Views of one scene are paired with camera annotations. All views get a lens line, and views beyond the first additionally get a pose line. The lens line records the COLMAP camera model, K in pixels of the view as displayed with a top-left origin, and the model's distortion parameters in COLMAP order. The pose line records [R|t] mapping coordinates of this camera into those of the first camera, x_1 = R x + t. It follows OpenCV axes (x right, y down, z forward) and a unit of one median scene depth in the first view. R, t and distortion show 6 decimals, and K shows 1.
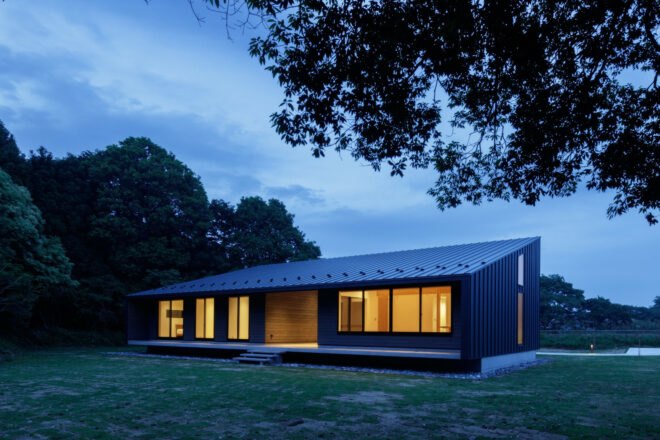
lens RADIAL K [[961.1, 0, 330.0], [0, 961.1, 220.0], [0, 0, 1]] dist [0.004740, -0.063969]
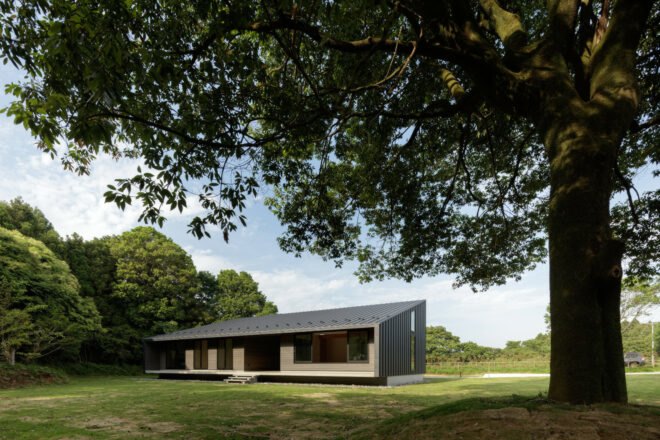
lens RADIAL K [[961.1, 0, 330.0], [0, 961.1, 220.0], [0, 0, 1]] dist [0.004740, -0.063969]
pose [[0.996702, 0.012669, 0.080153, -0.082233], [-0.007503, 0.997894, -0.064424, -0.013178], [-0.080800, 0.063610, 0.994698, -0.742765]]
